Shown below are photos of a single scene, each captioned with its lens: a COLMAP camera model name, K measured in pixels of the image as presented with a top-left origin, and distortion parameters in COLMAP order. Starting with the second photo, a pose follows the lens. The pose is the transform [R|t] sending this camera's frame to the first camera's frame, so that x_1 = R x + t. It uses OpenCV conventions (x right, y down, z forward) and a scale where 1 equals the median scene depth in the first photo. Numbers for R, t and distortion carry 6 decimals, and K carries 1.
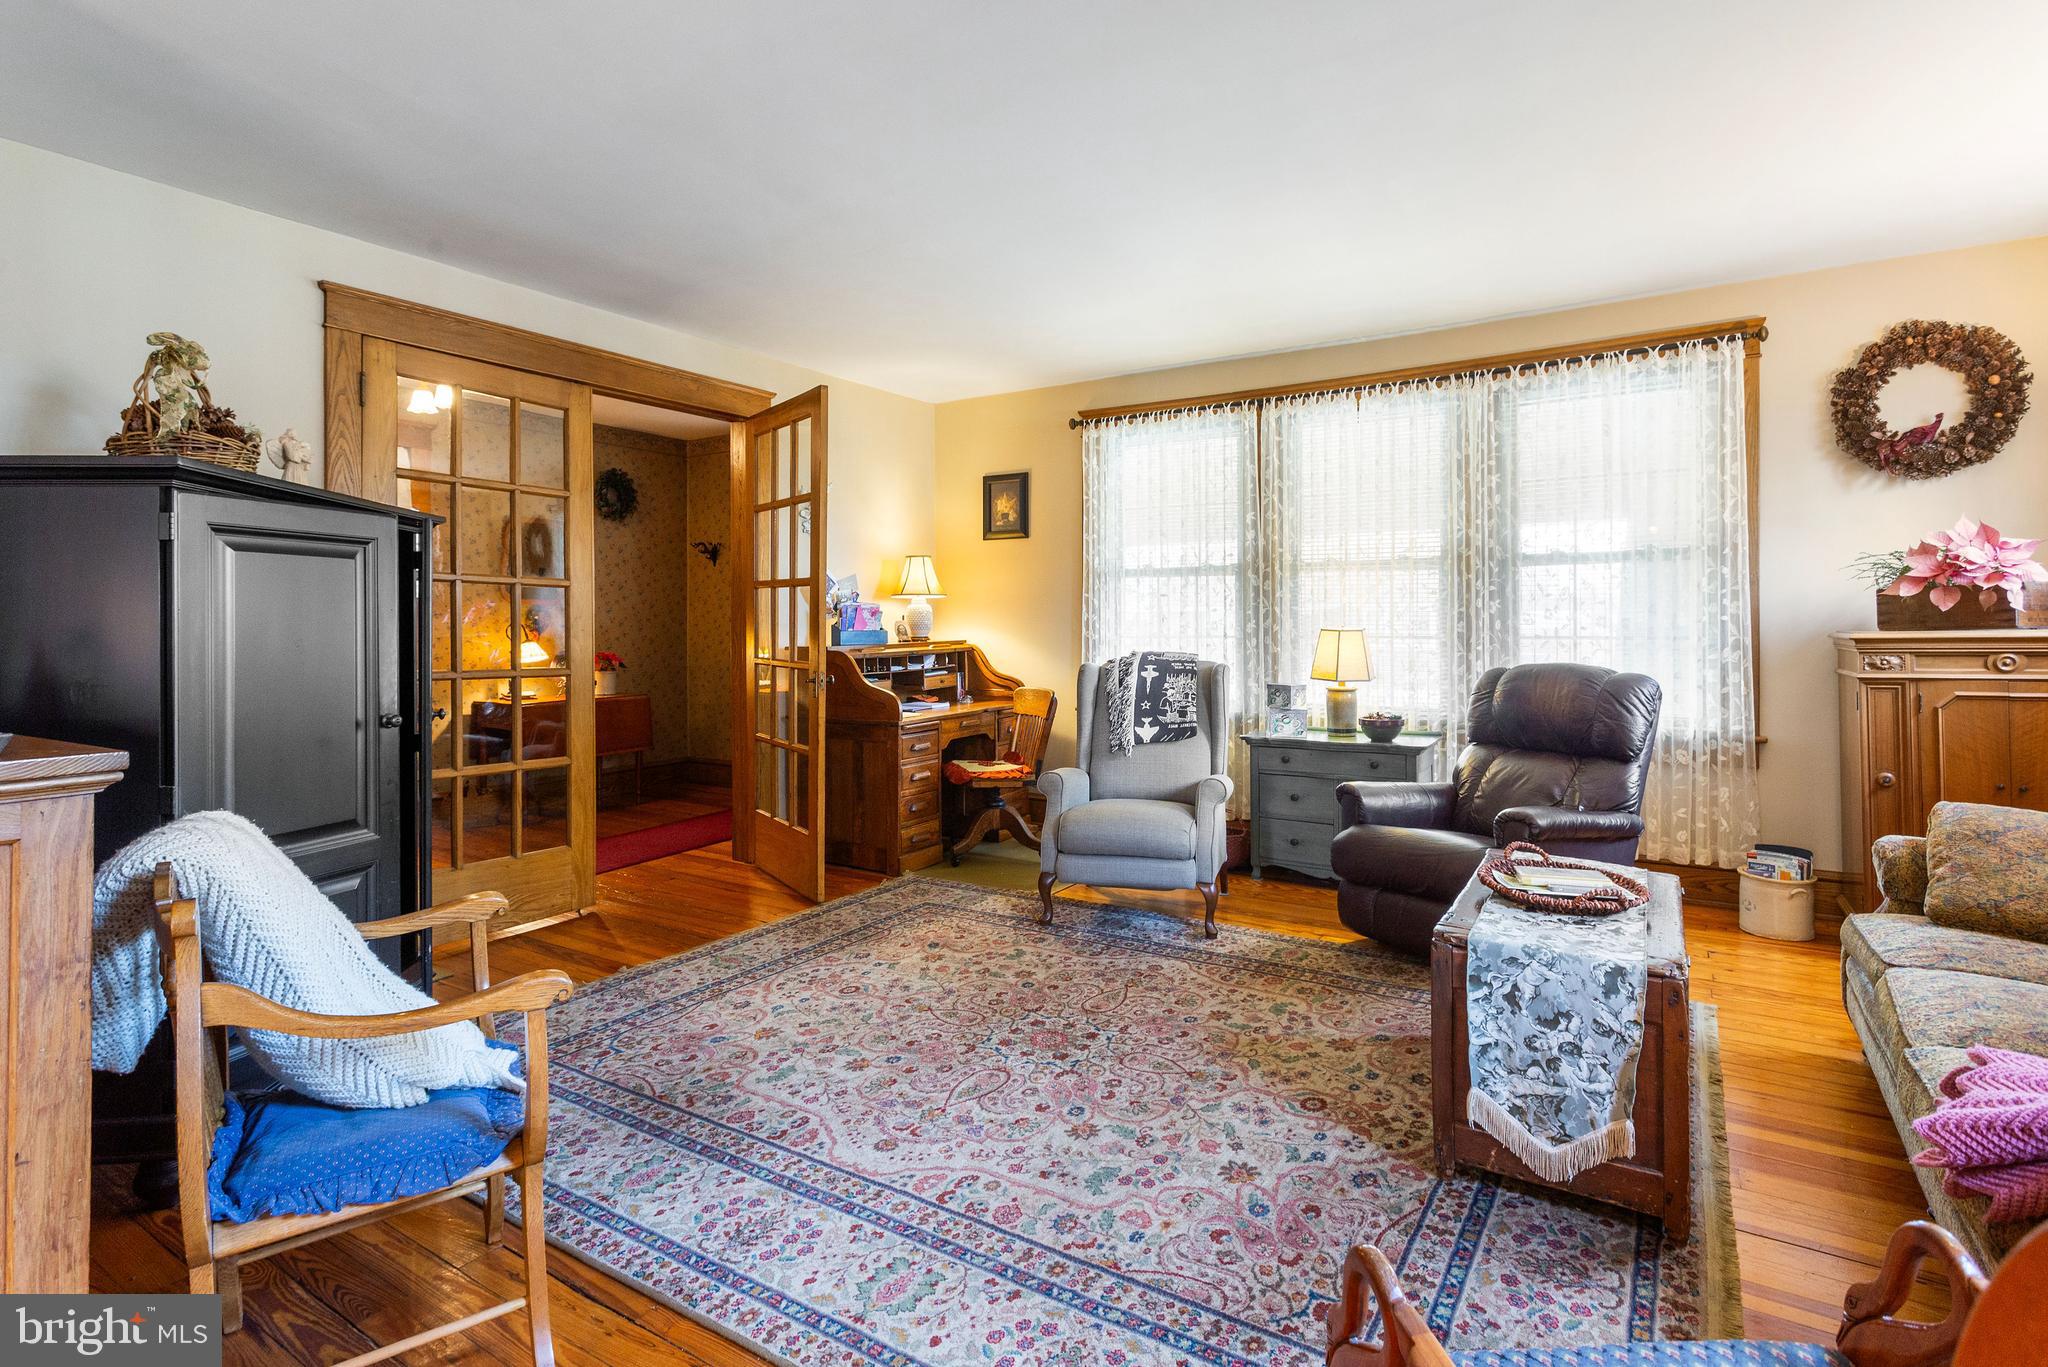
lens RADIAL K [[993.9, 0, 1010.1], [0, 993.9, 637.6], [0, 0, 1]] dist [0.003386, 0.000007]
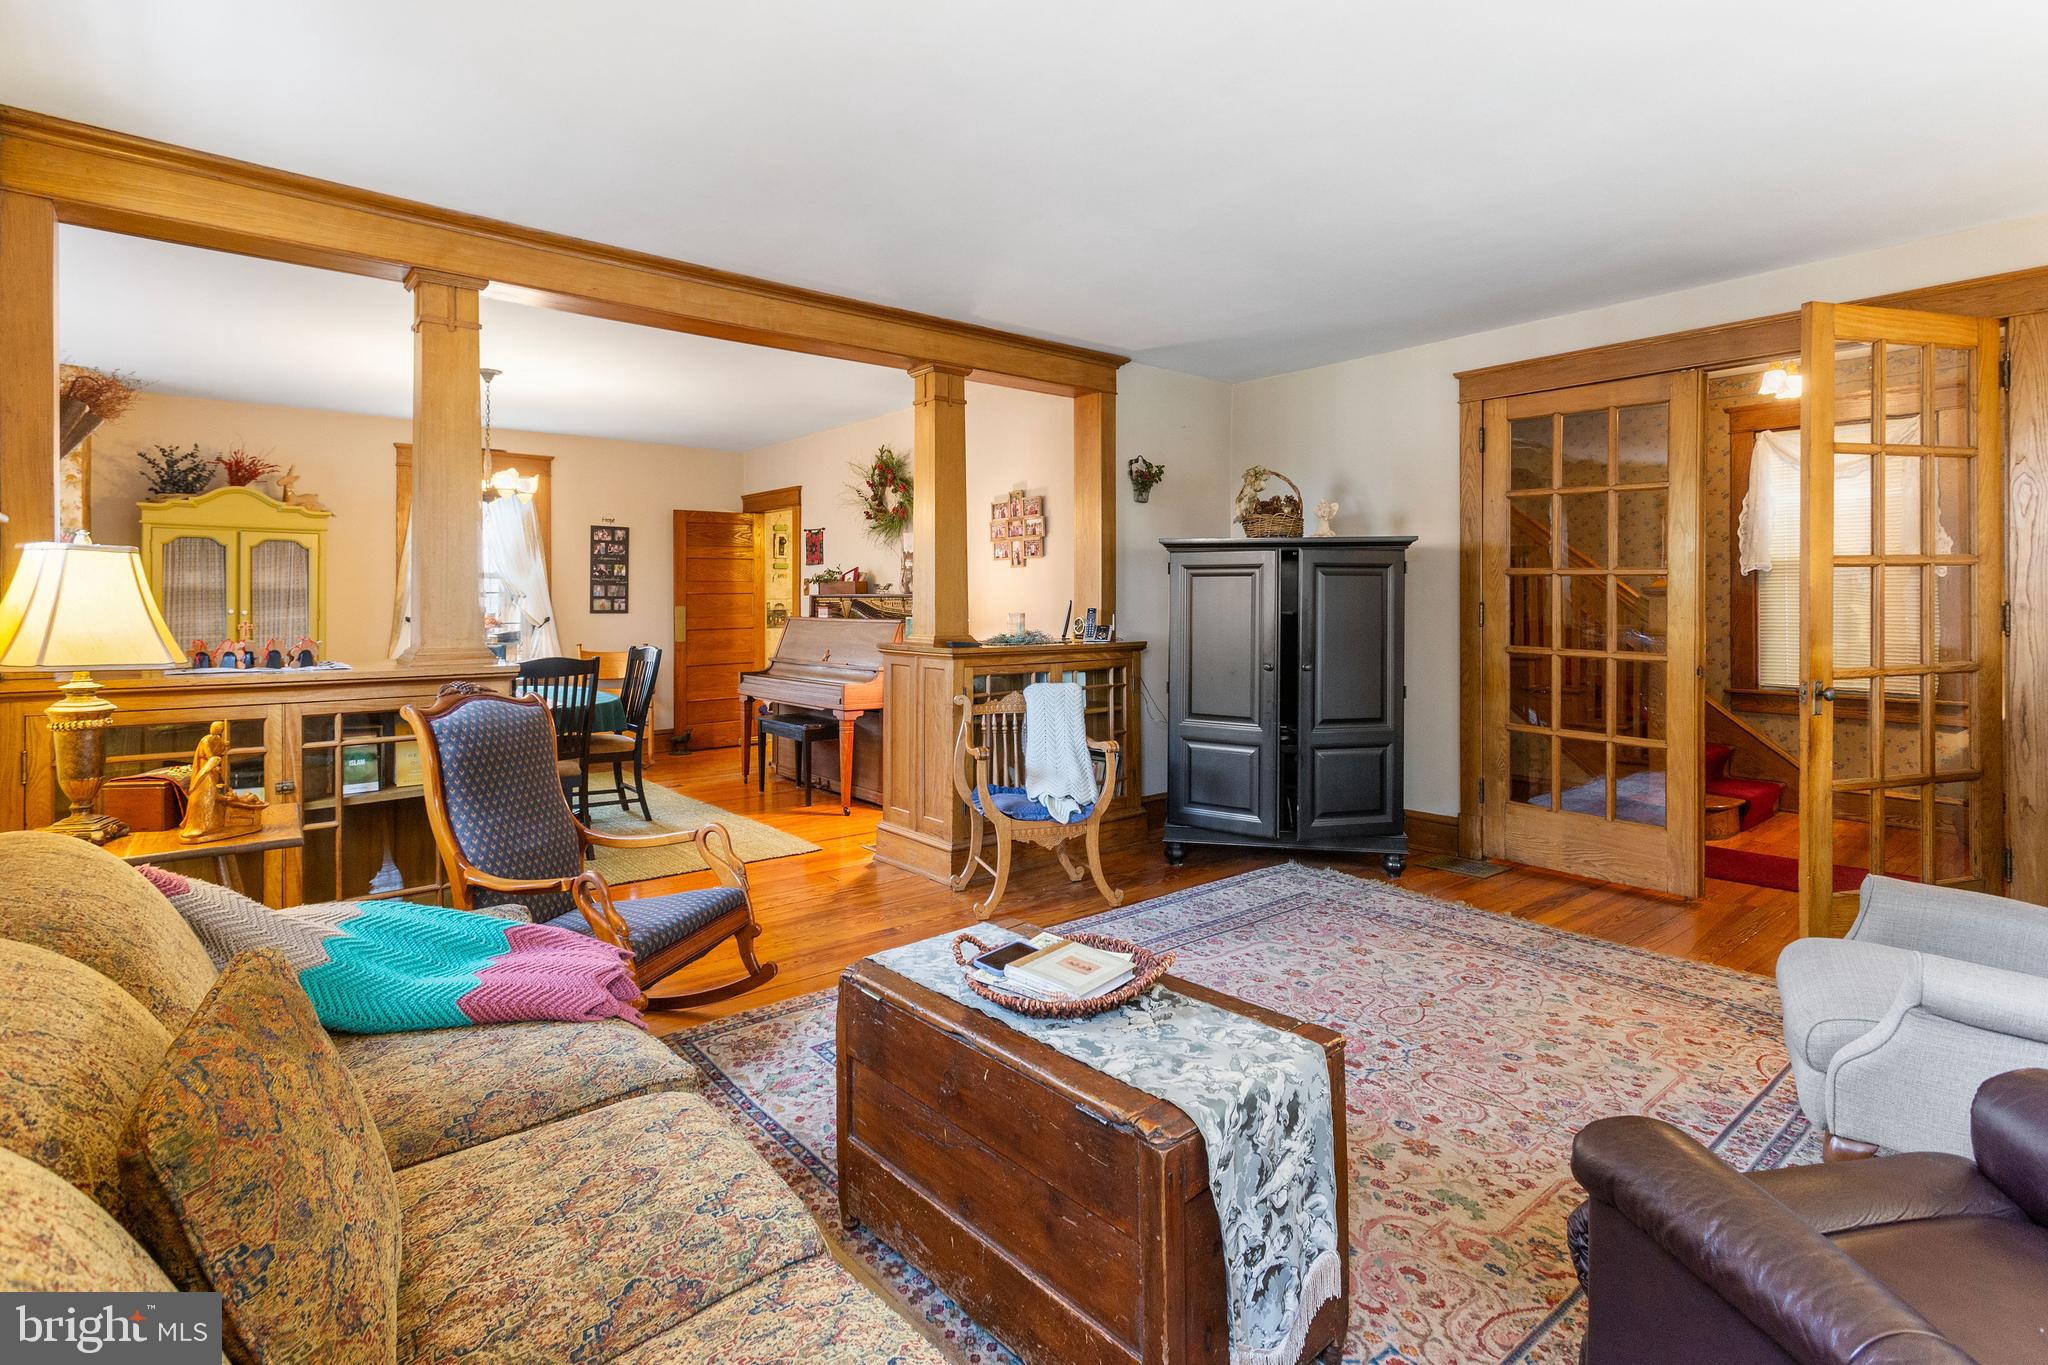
lens RADIAL K [[1034.1, 0, 1042.1], [0, 1034.1, 601.3], [0, 0, 1]] dist [-0.001037, 0.000815]
pose [[-0.276768, 0.009564, -0.960889, 0.794212], [-0.008228, 0.999890, 0.012323, -0.032181], [0.960902, 0.011317, -0.276659, 0.714220]]
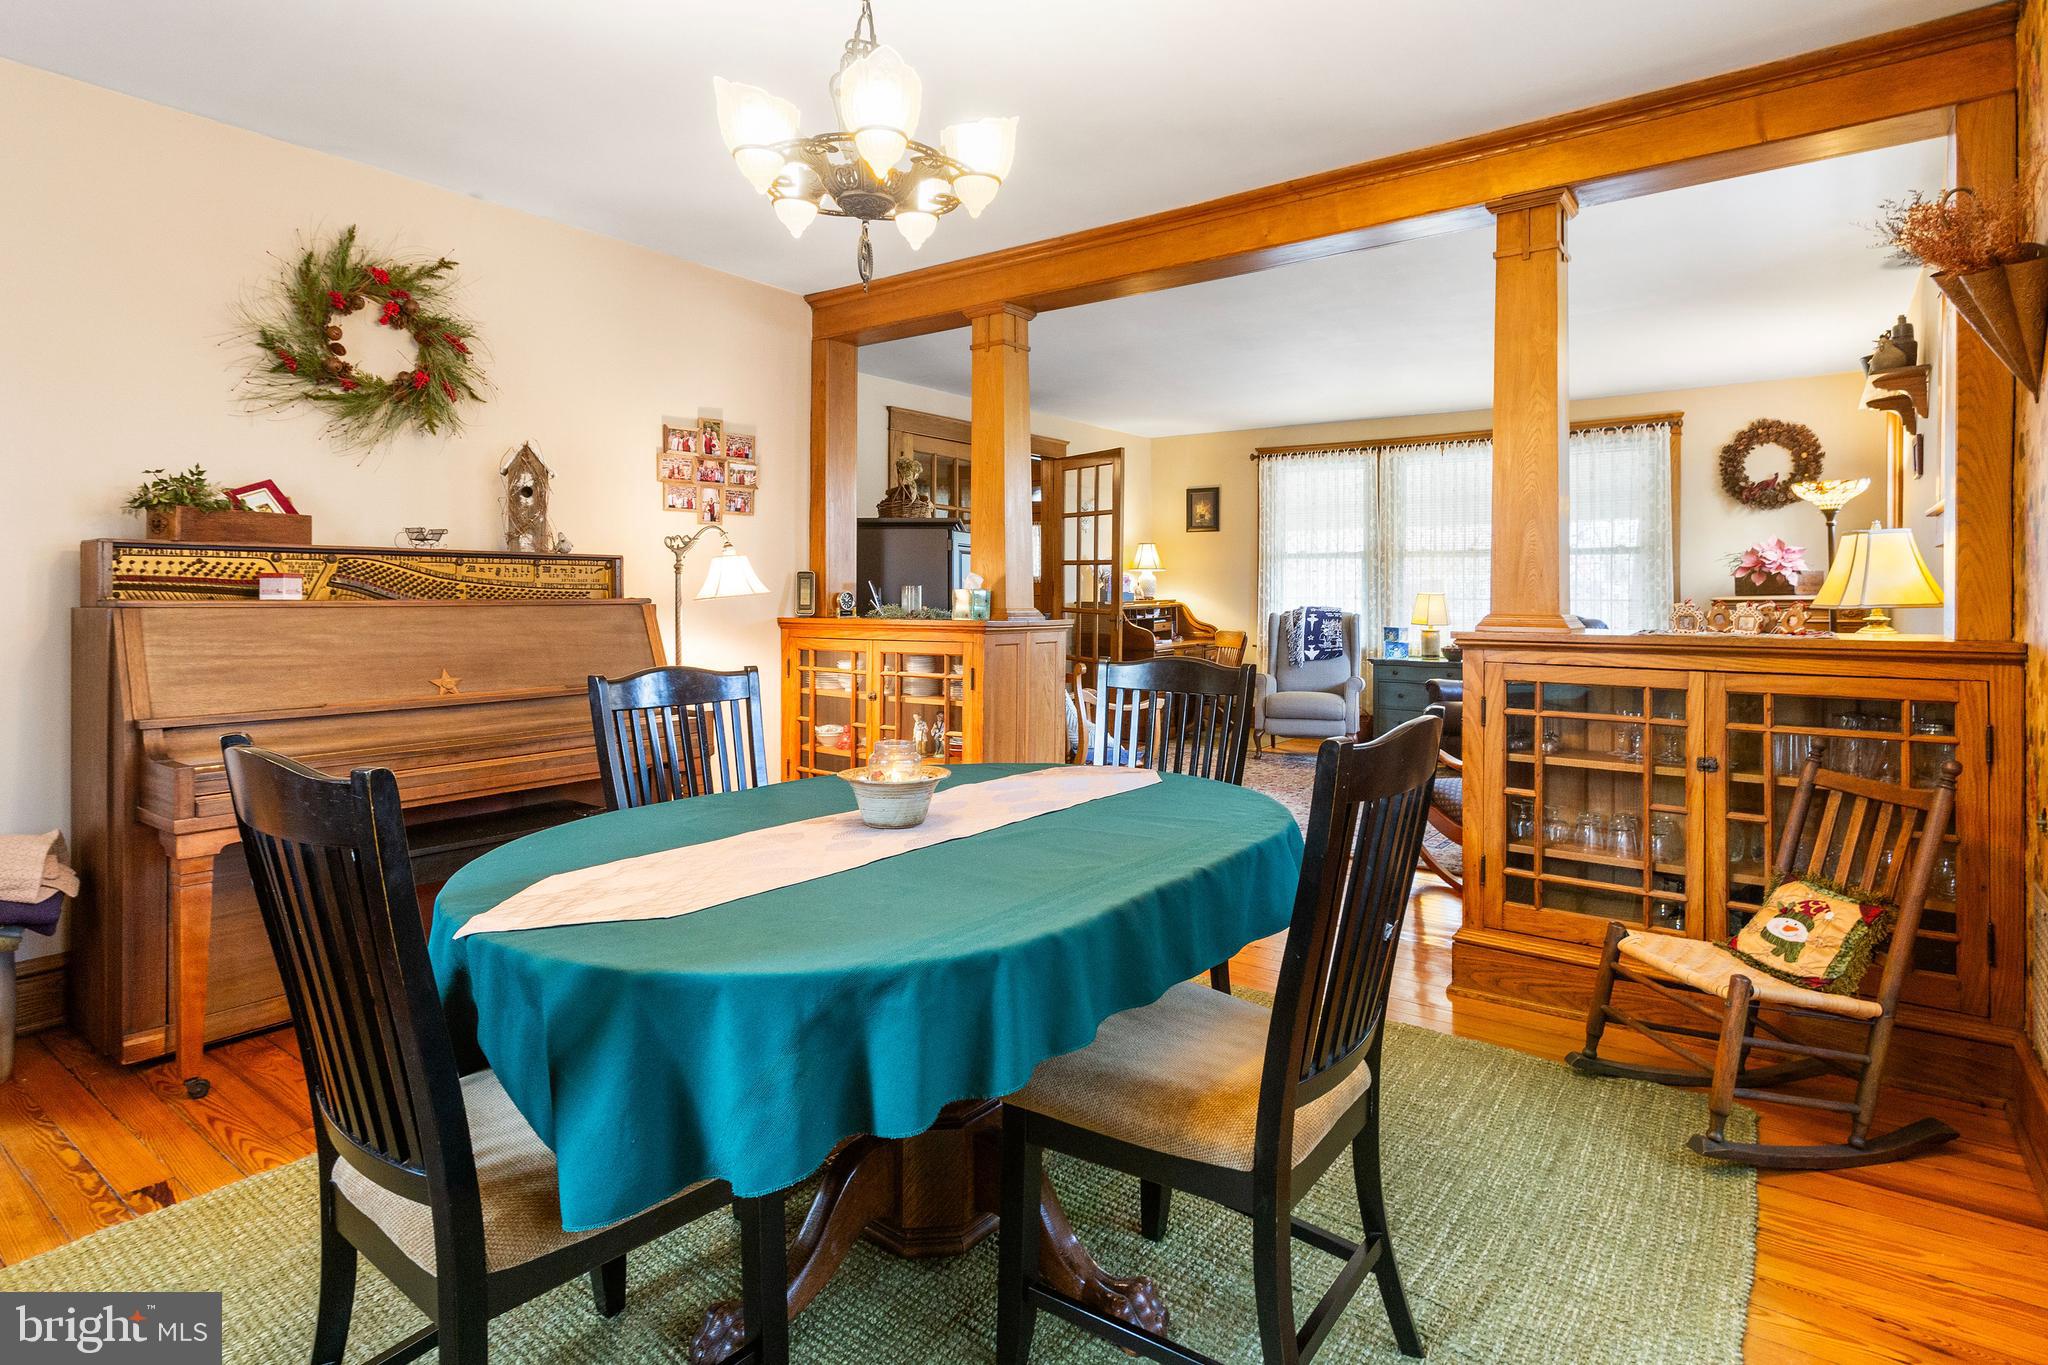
lens RADIAL K [[1034.1, 0, 1042.1], [0, 1034.1, 601.3], [0, 0, 1]] dist [-0.001037, 0.000815]
pose [[0.998856, 0.009255, -0.046921, -0.254284], [-0.009439, 0.999949, -0.003718, 0.018876], [0.046884, 0.004157, 0.998892, -0.824401]]
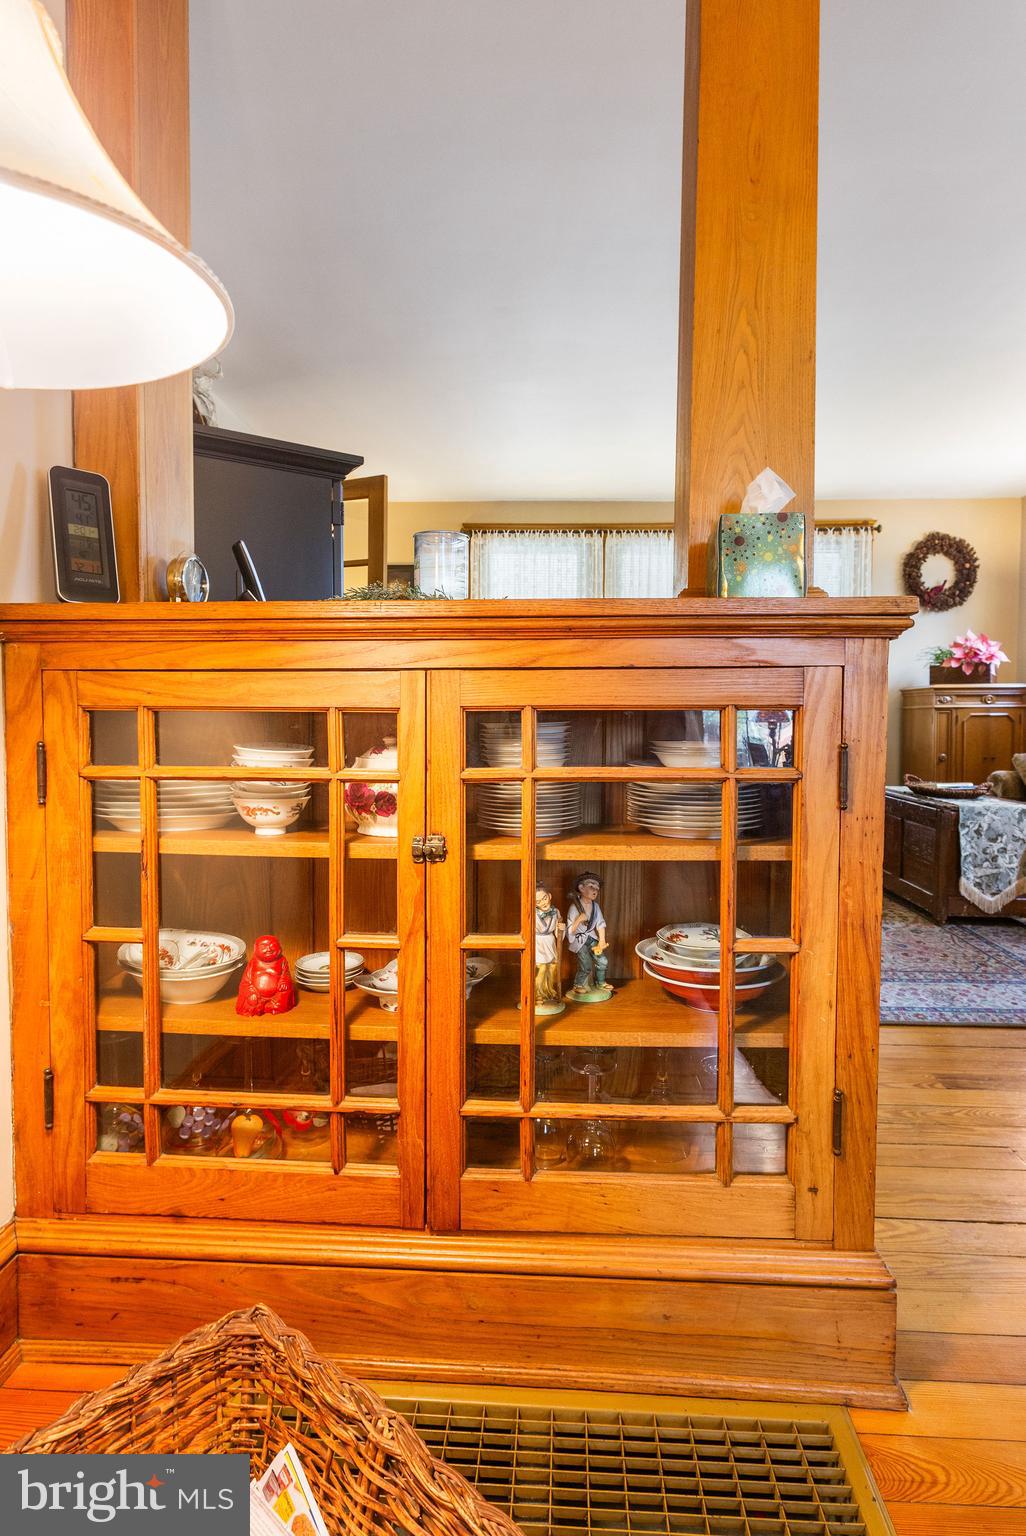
lens RADIAL K [[789.1, 0, 513.0], [0, 789.1, 768.0], [0, 0, 1]] dist [0.003841, 0.001648]
pose [[0.870870, -0.019556, 0.491124, -0.588376], [-0.005303, 0.998776, 0.049173, 0.076980], [-0.491484, -0.045428, 0.869701, 0.019840]]
